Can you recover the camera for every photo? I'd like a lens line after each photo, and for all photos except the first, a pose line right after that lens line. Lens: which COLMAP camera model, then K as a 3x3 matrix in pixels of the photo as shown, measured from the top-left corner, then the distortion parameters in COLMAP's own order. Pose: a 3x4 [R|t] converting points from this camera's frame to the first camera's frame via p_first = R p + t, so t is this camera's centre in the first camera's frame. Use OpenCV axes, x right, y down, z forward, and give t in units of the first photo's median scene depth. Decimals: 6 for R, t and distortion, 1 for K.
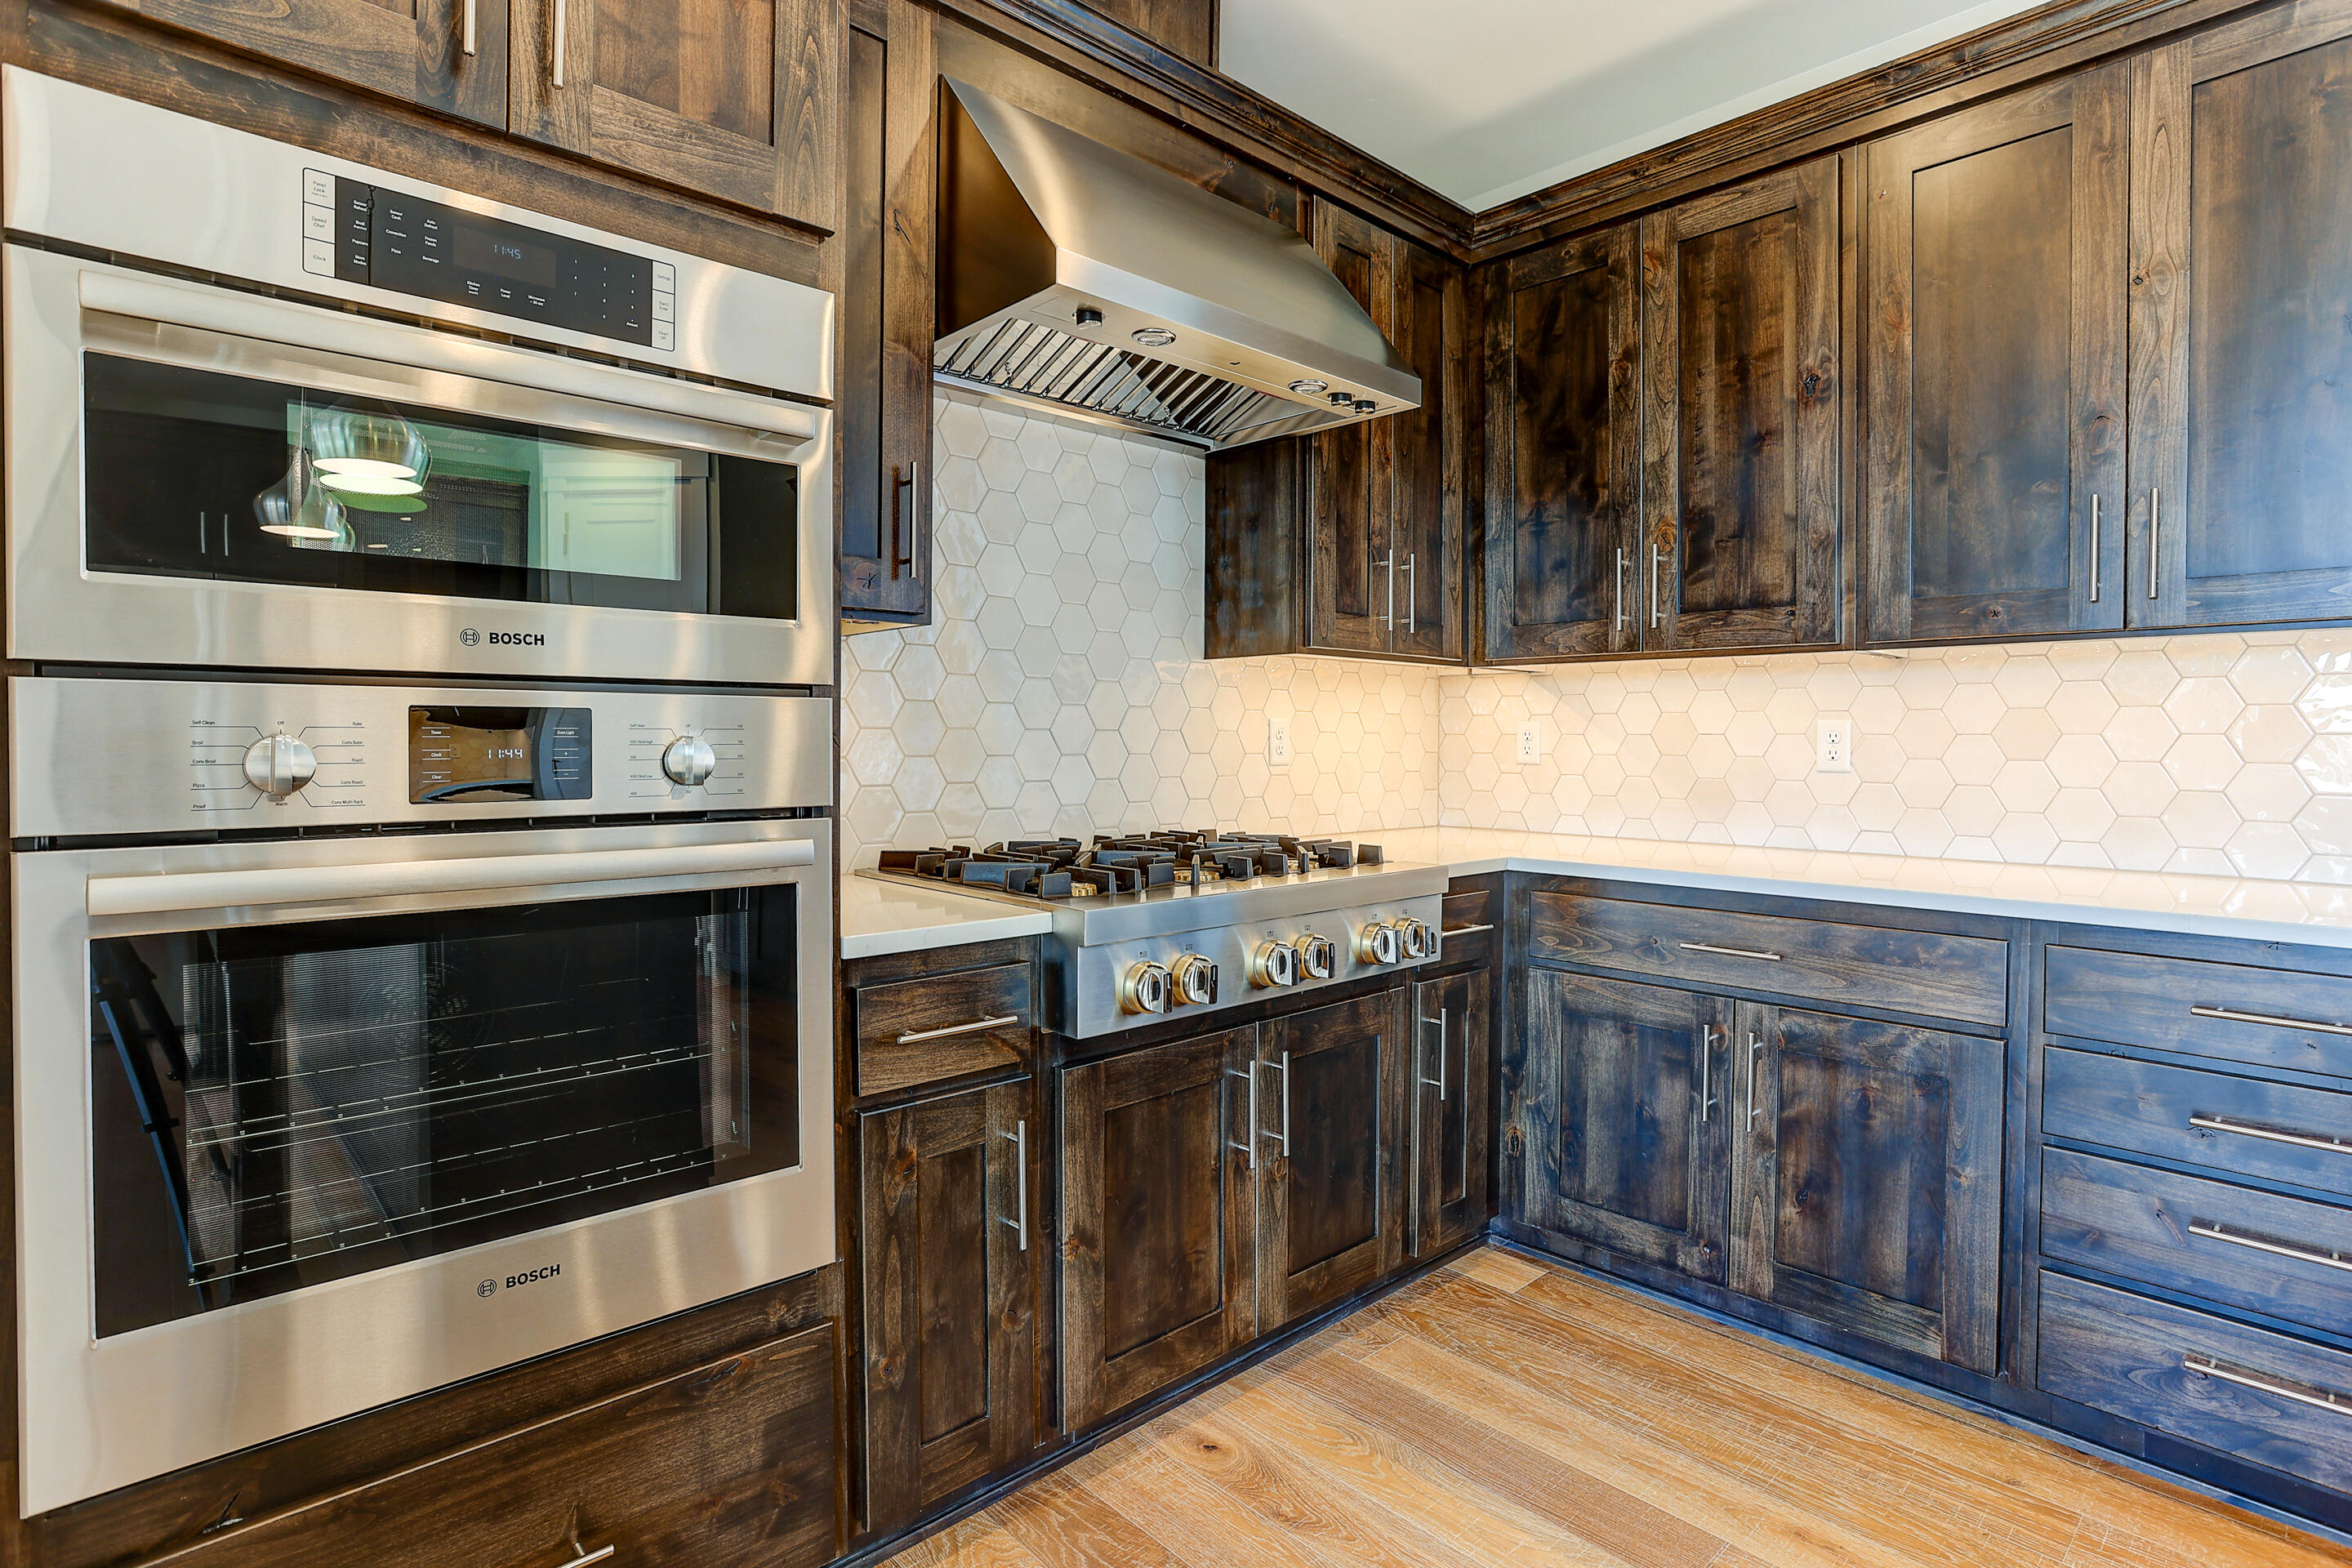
lens RADIAL K [[1173.1, 0, 1201.4], [0, 1173.1, 762.3], [0, 0, 1]] dist [-0.044625, 0.019164]
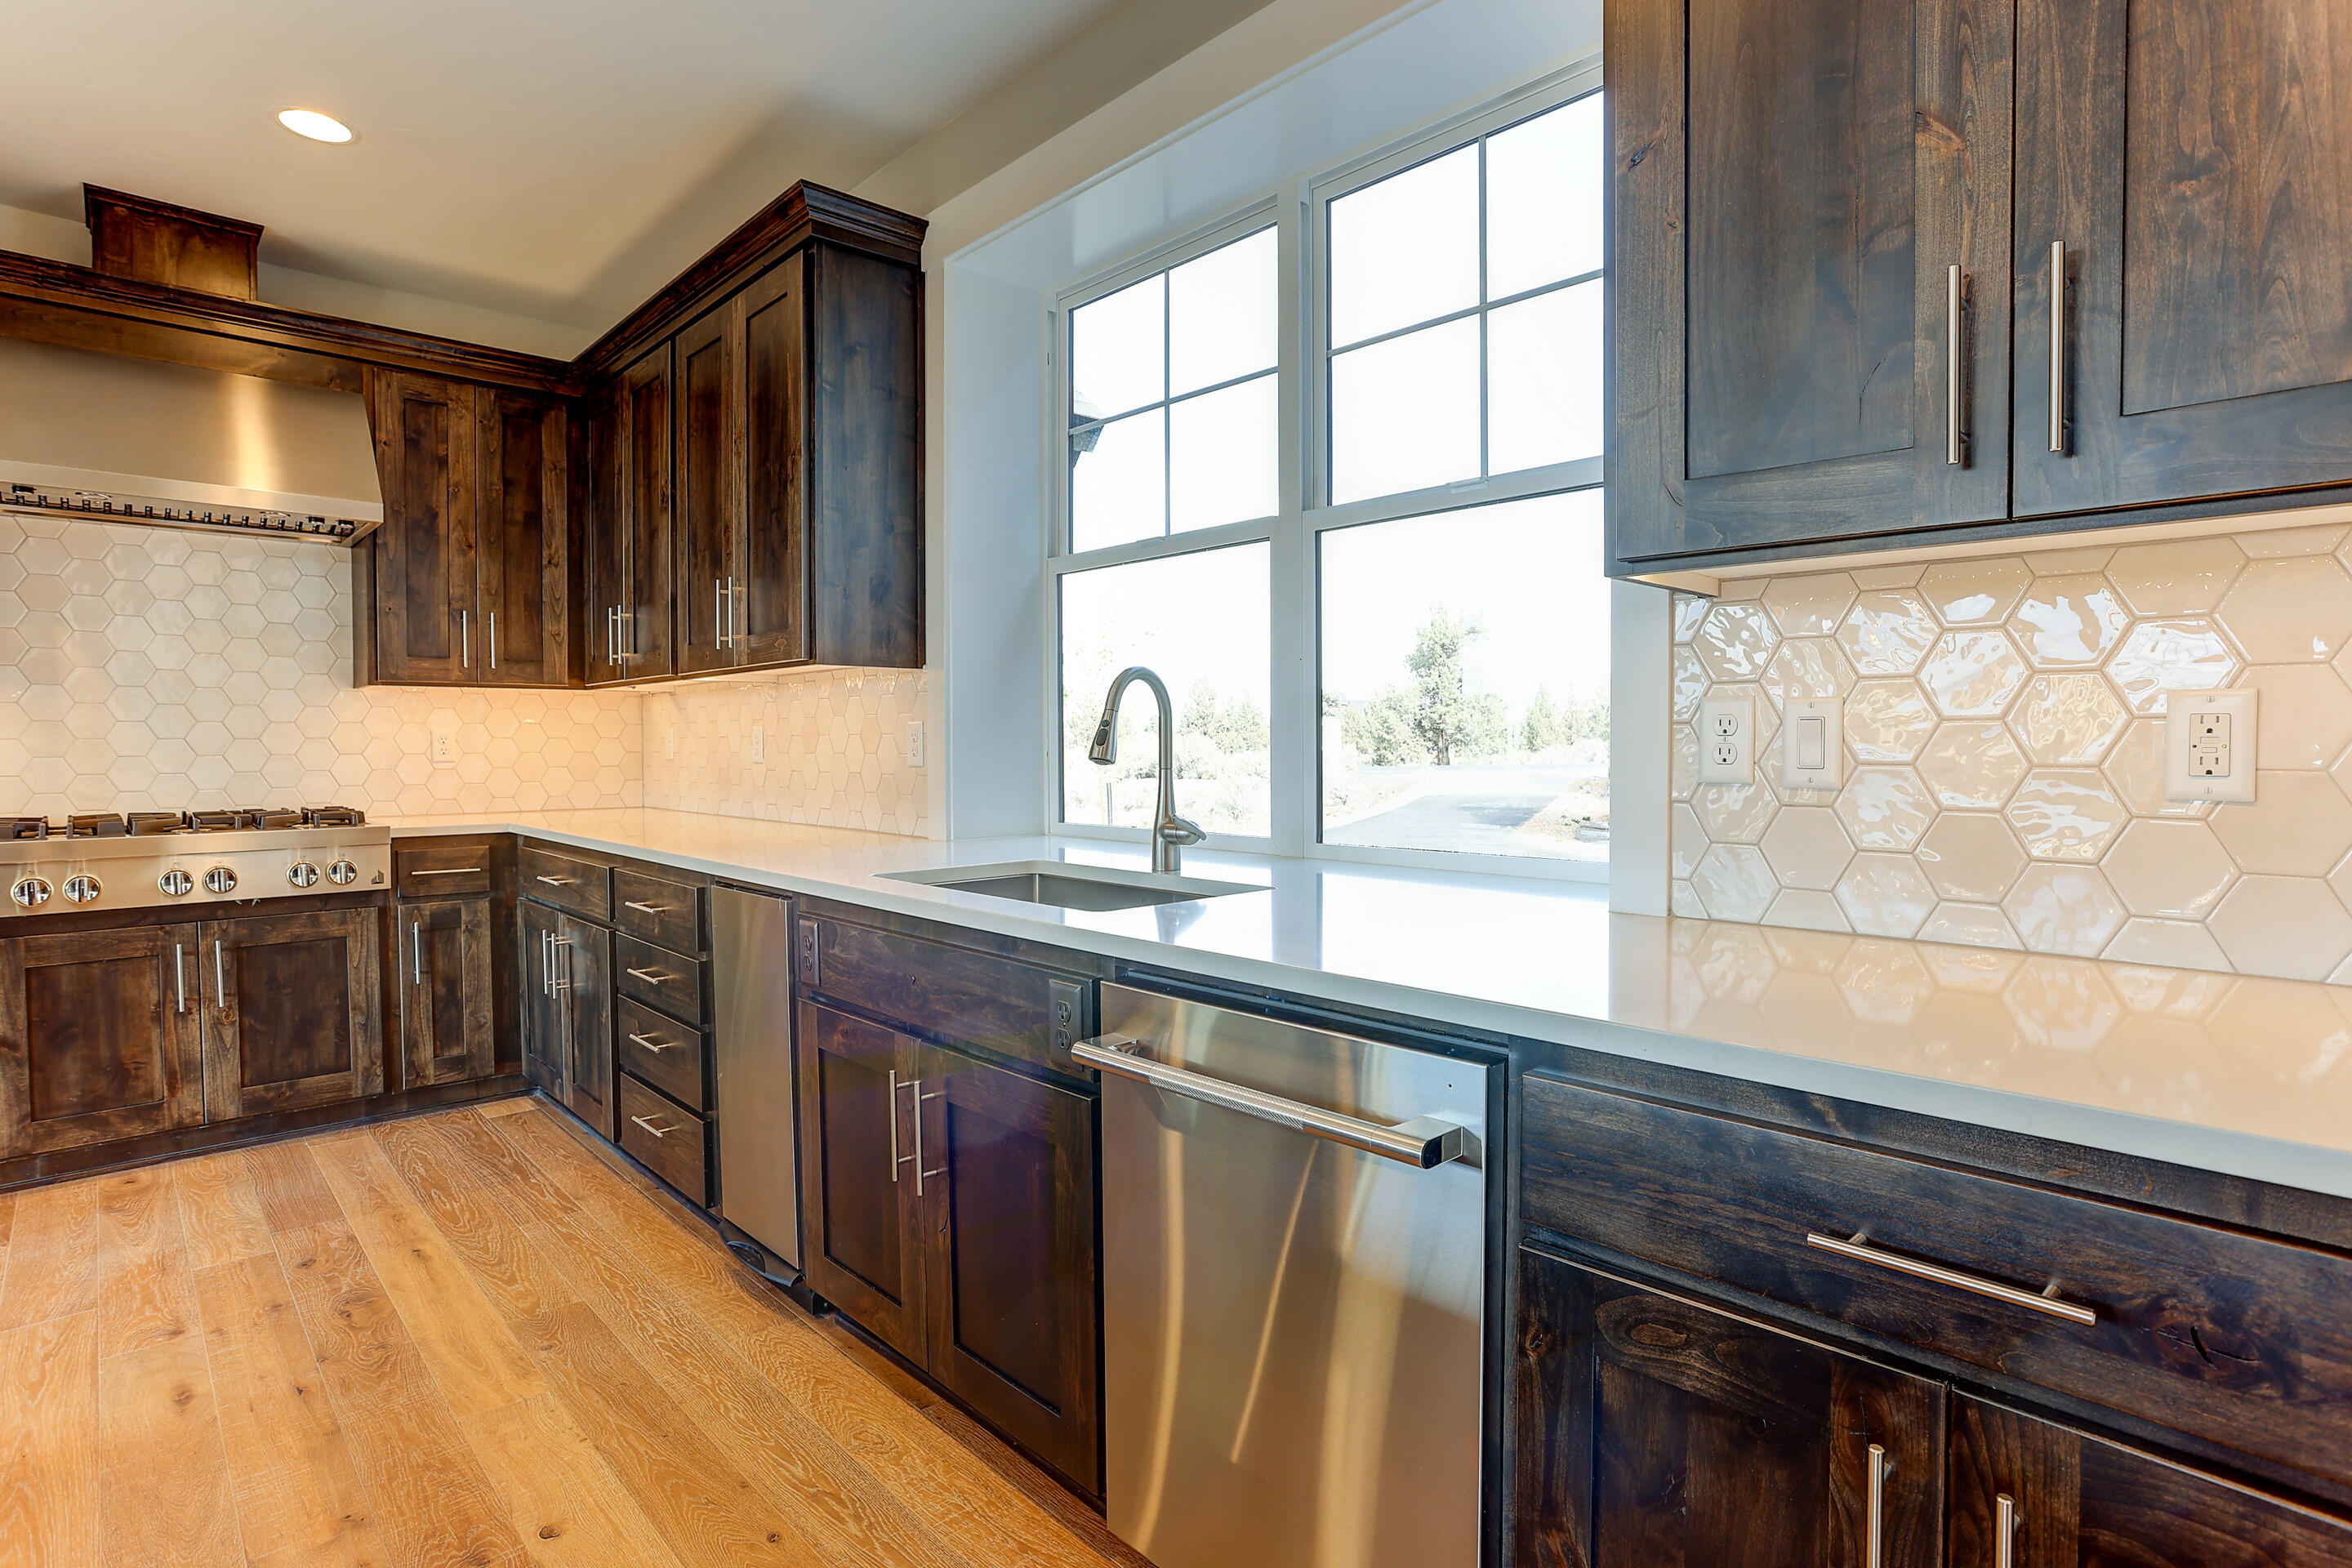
lens RADIAL K [[1193.7, 0, 1175.8], [0, 1193.7, 751.8], [0, 0, 1]] dist [-0.061578, 0.029886]
pose [[0.999891, -0.014777, 0.000571, 1.282001], [0.014782, 0.999837, -0.010390, 0.024267], [-0.000418, 0.010397, 0.999946, -0.542053]]
